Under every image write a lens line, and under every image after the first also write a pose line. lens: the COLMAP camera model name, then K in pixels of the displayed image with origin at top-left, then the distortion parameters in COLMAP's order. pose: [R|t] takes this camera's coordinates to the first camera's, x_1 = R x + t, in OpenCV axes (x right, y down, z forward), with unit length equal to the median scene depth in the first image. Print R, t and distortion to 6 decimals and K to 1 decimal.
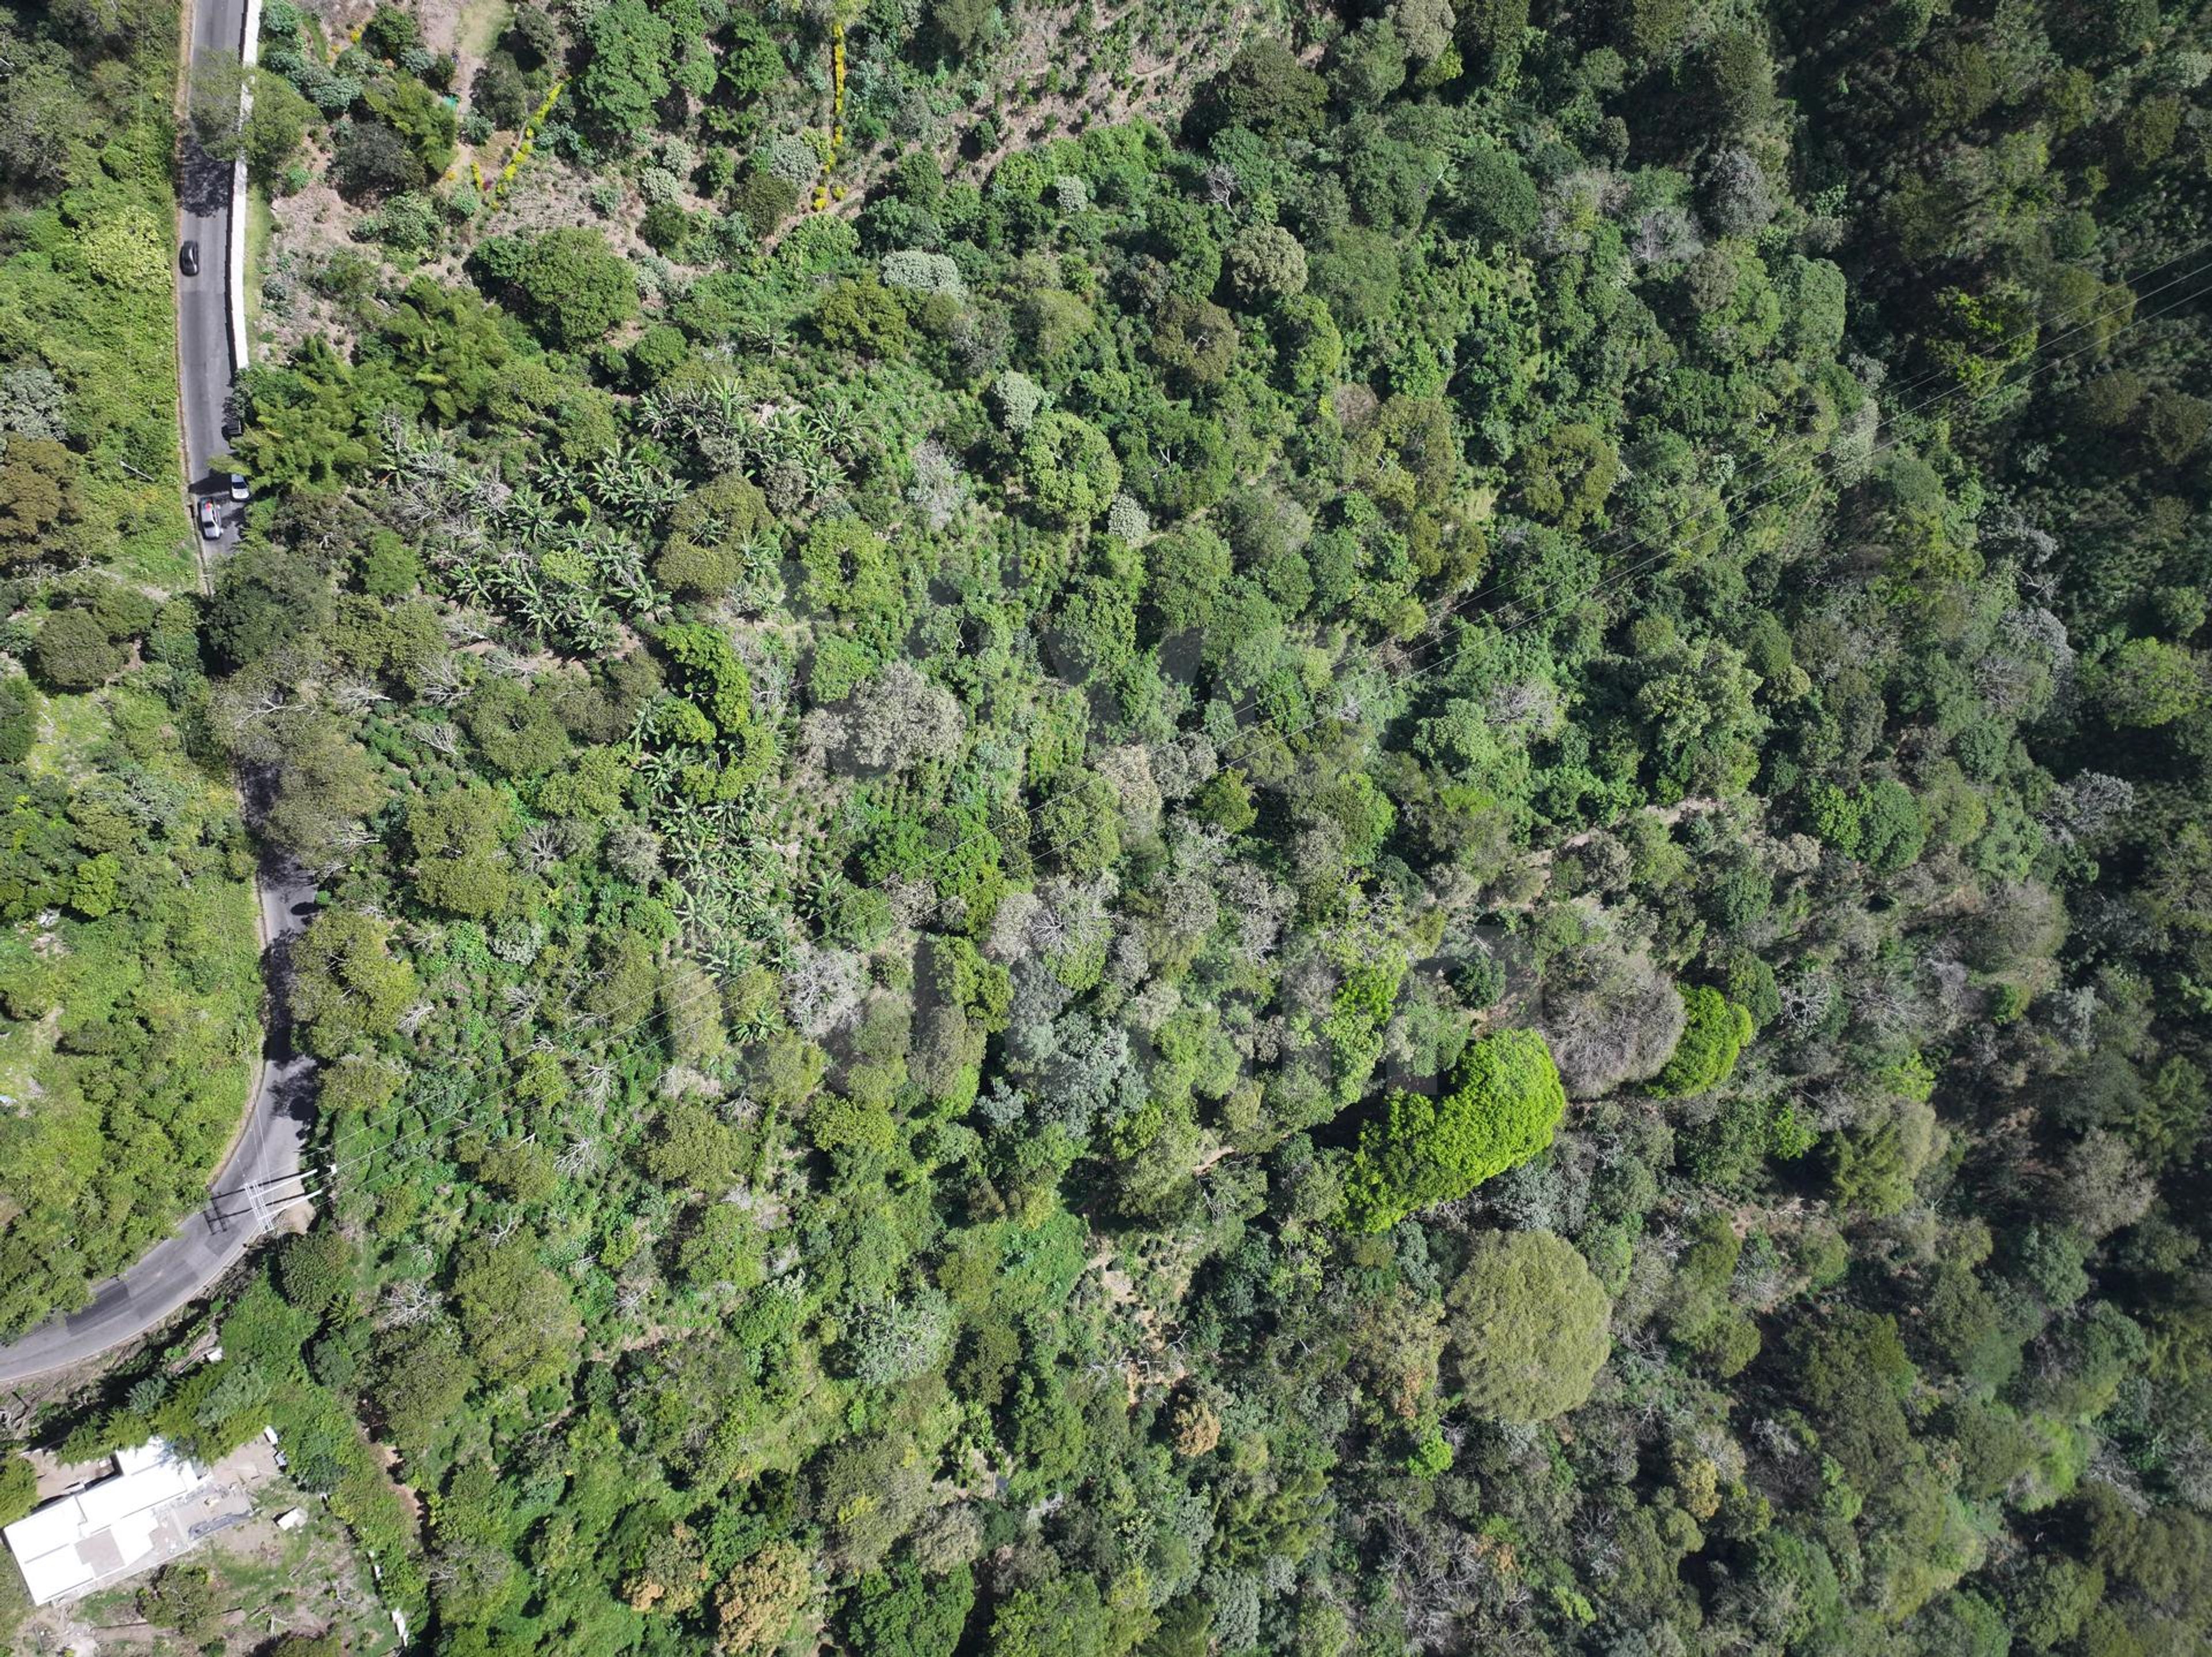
lens RADIAL K [[1555.1, 0, 1109.3], [0, 1555.1, 820.9], [0, 0, 1]] dist [-0.006905, 0.024247]
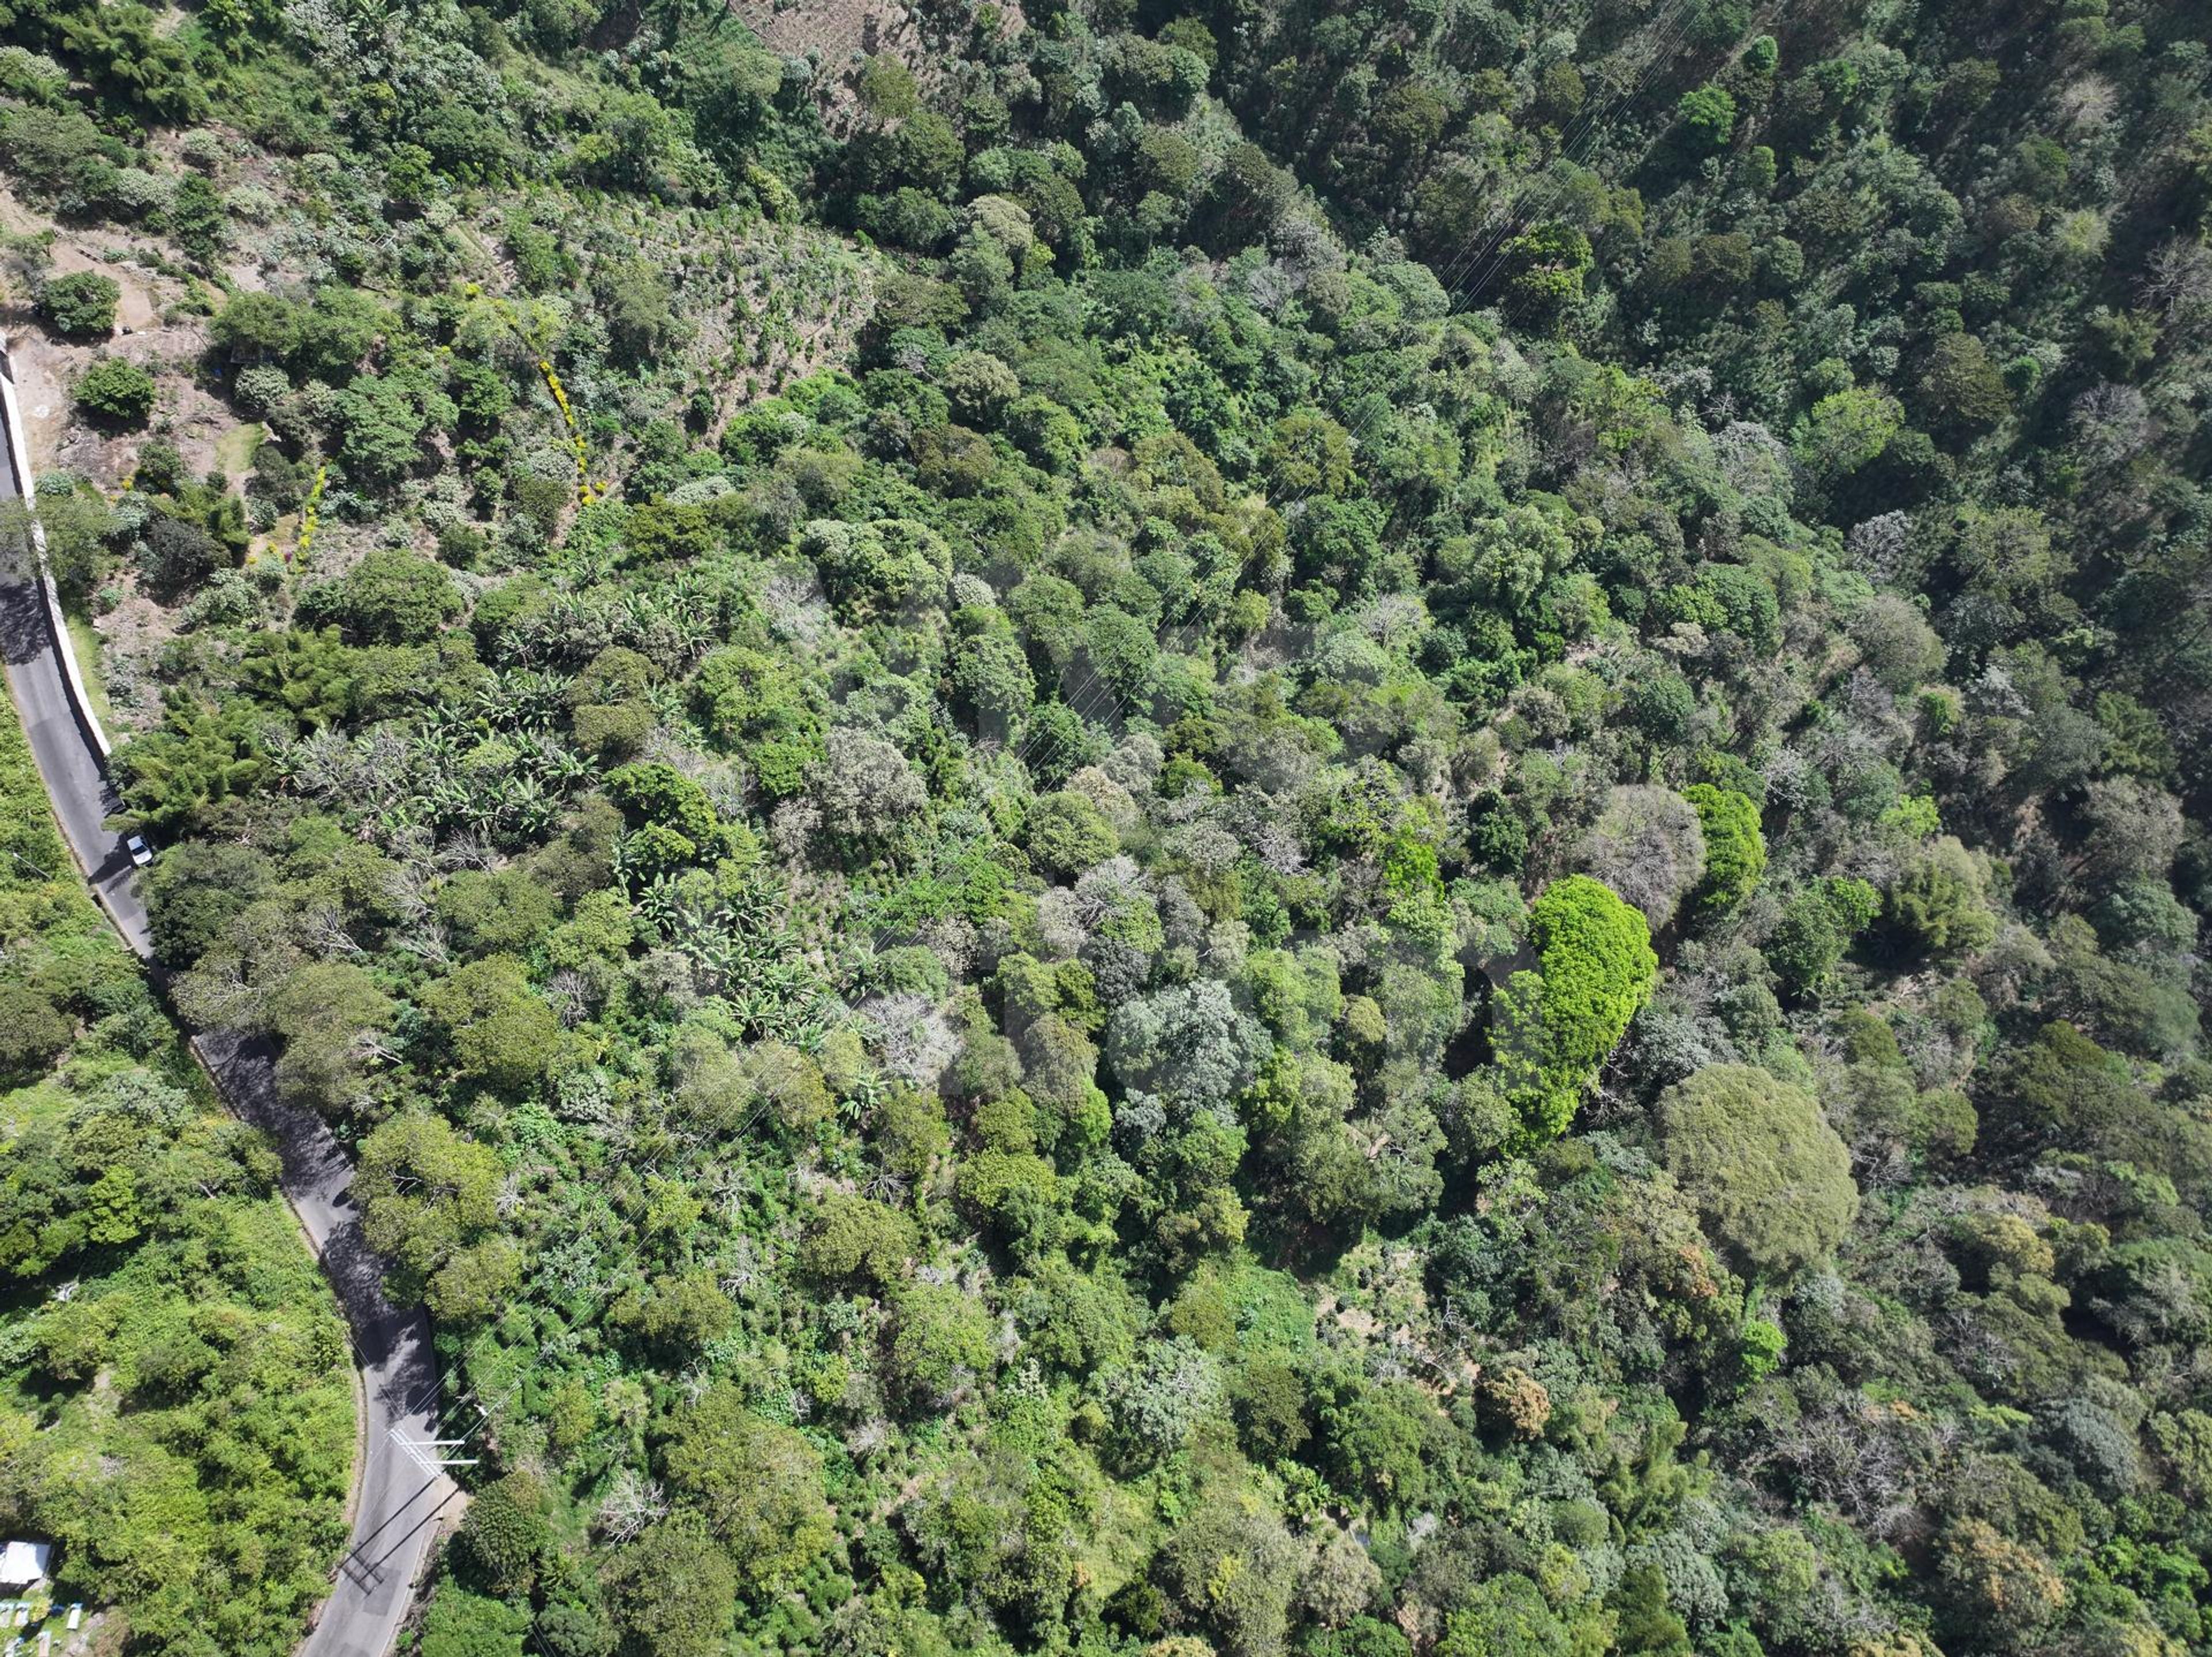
lens RADIAL K [[1551.9, 0, 1108.2], [0, 1551.9, 822.2], [0, 0, 1]] dist [-0.006899, 0.024220]
pose [[0.875510, -0.449769, 0.176607, -0.163356], [0.483195, 0.813294, -0.324152, 0.316701], [0.002160, 0.369134, 0.929374, 0.080406]]
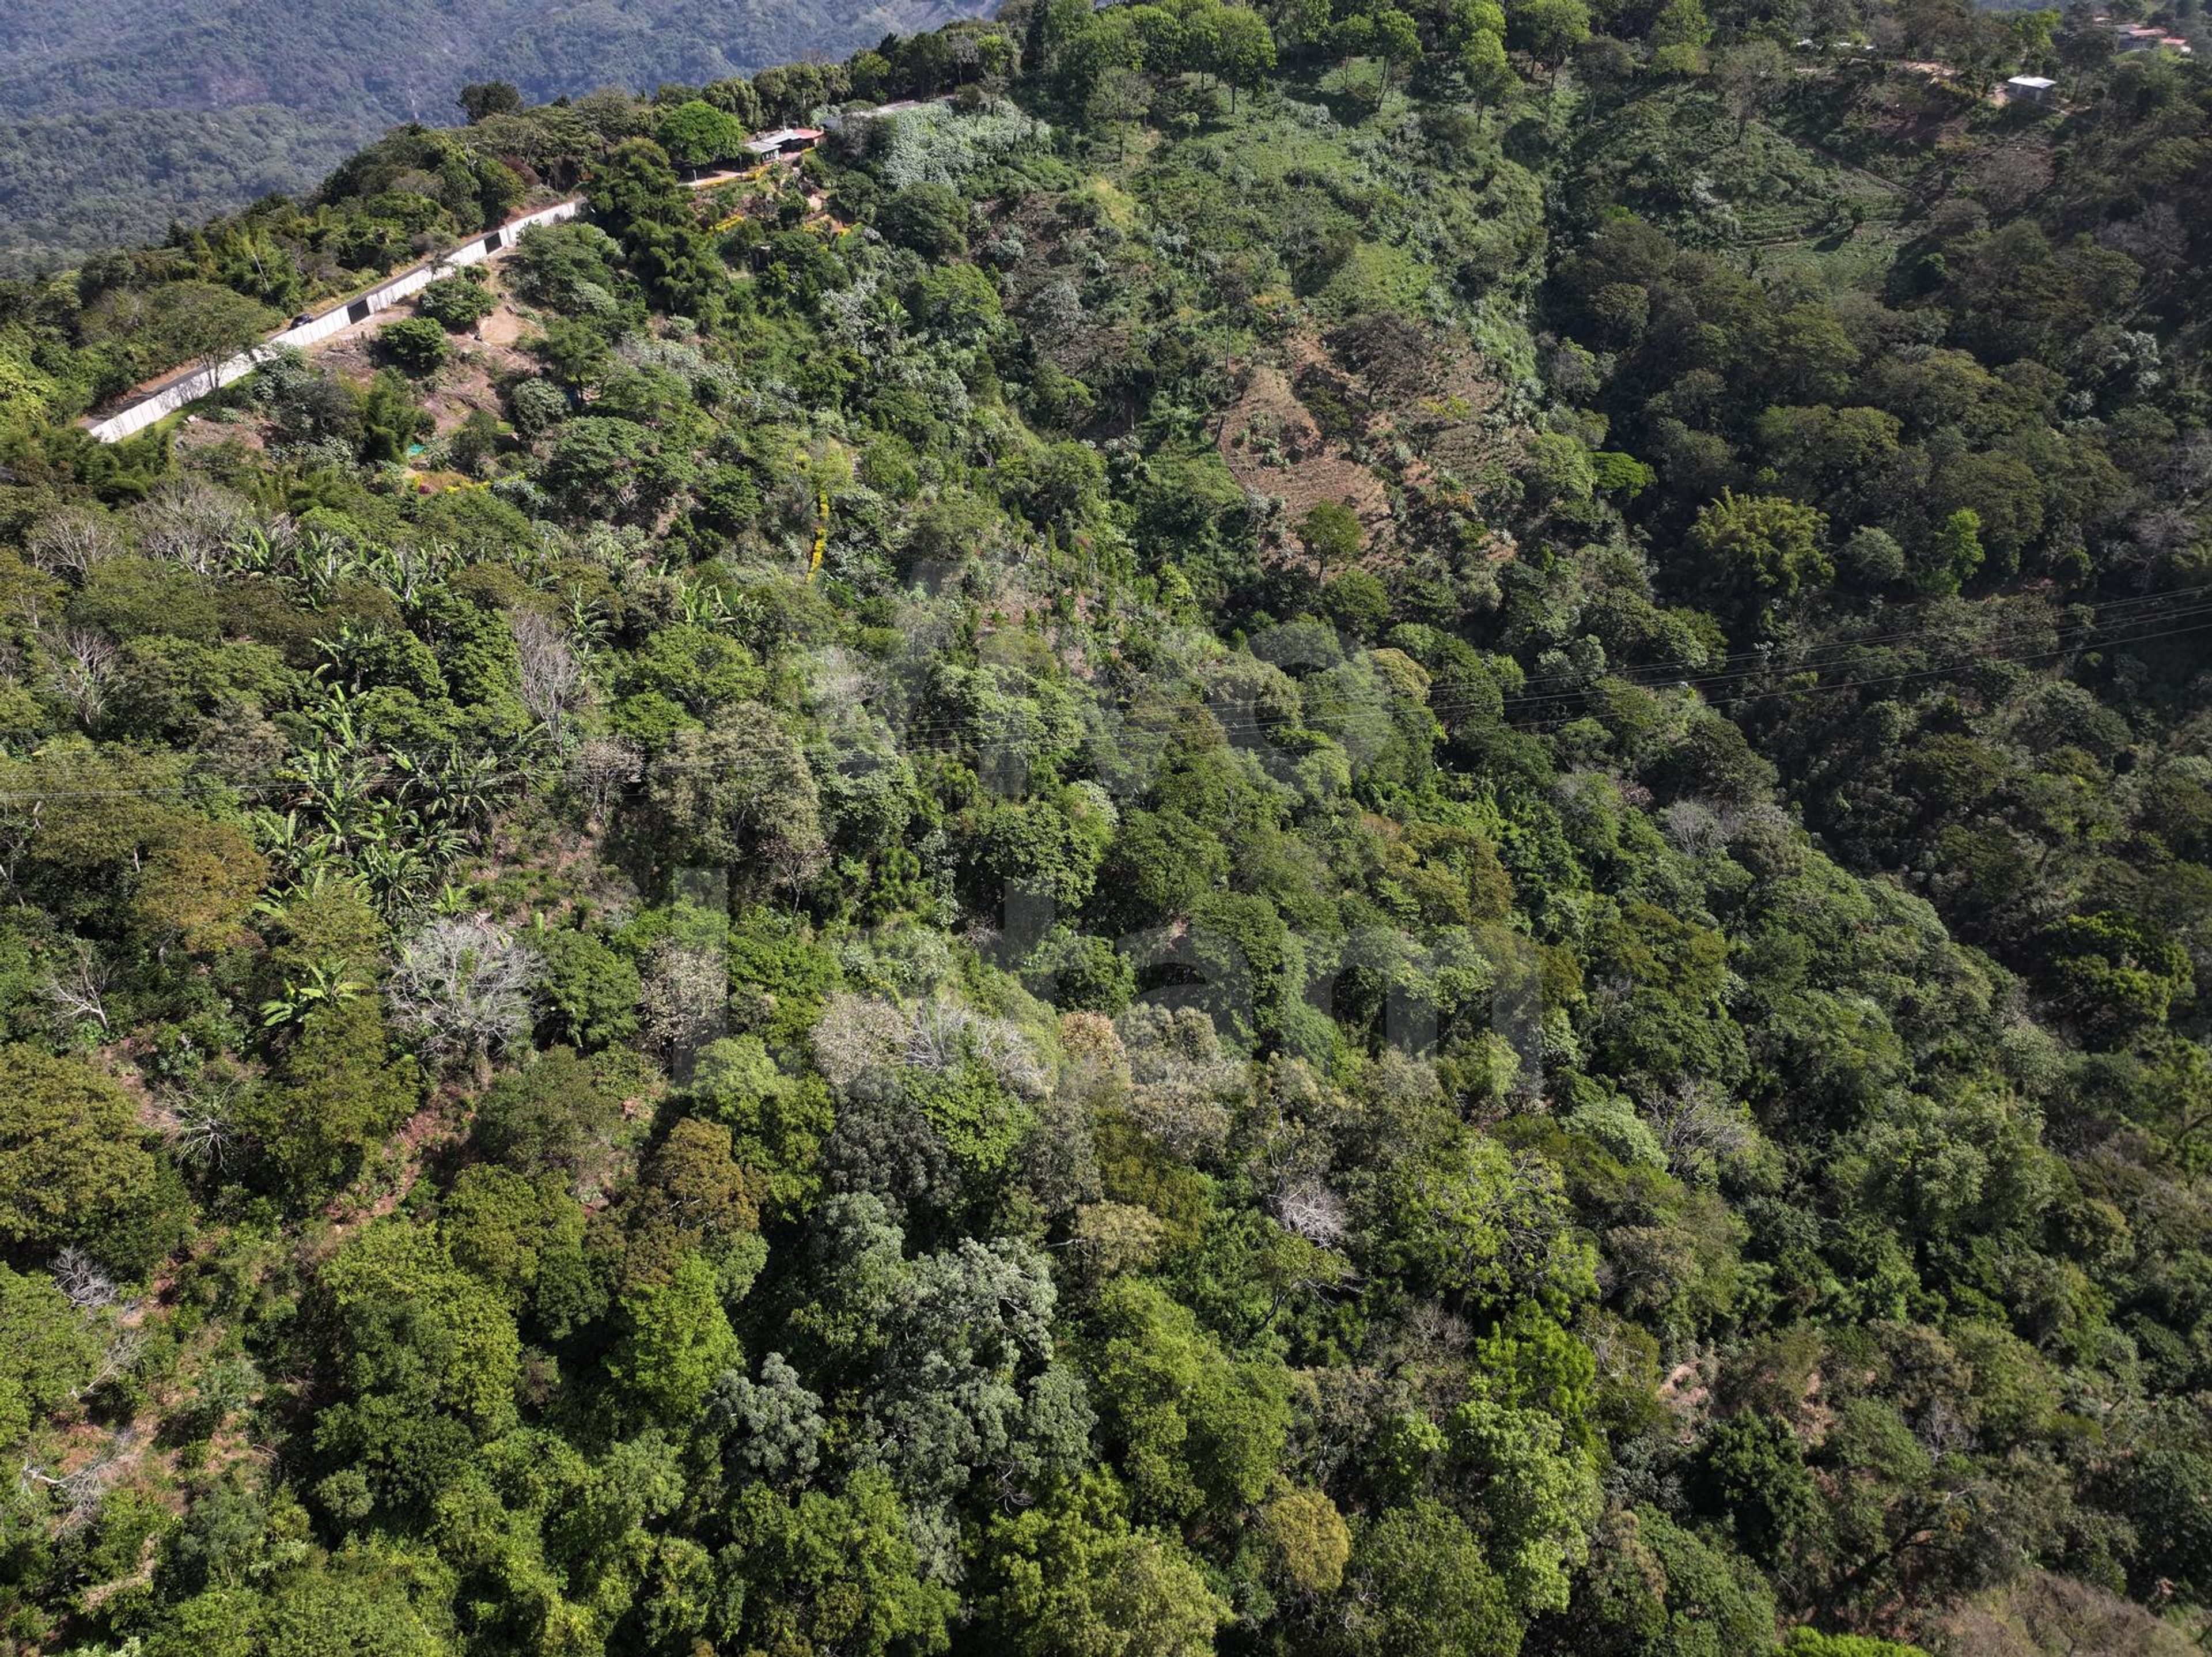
lens RADIAL K [[1555.5, 0, 1110.3], [0, 1555.5, 823.0], [0, 0, 1]] dist [-0.001505, 0.019083]
pose [[0.999815, 0.008733, -0.017160, 0.034758], [-0.019103, 0.561525, -0.827239, 0.442089], [0.002411, 0.827414, 0.561588, 0.577941]]
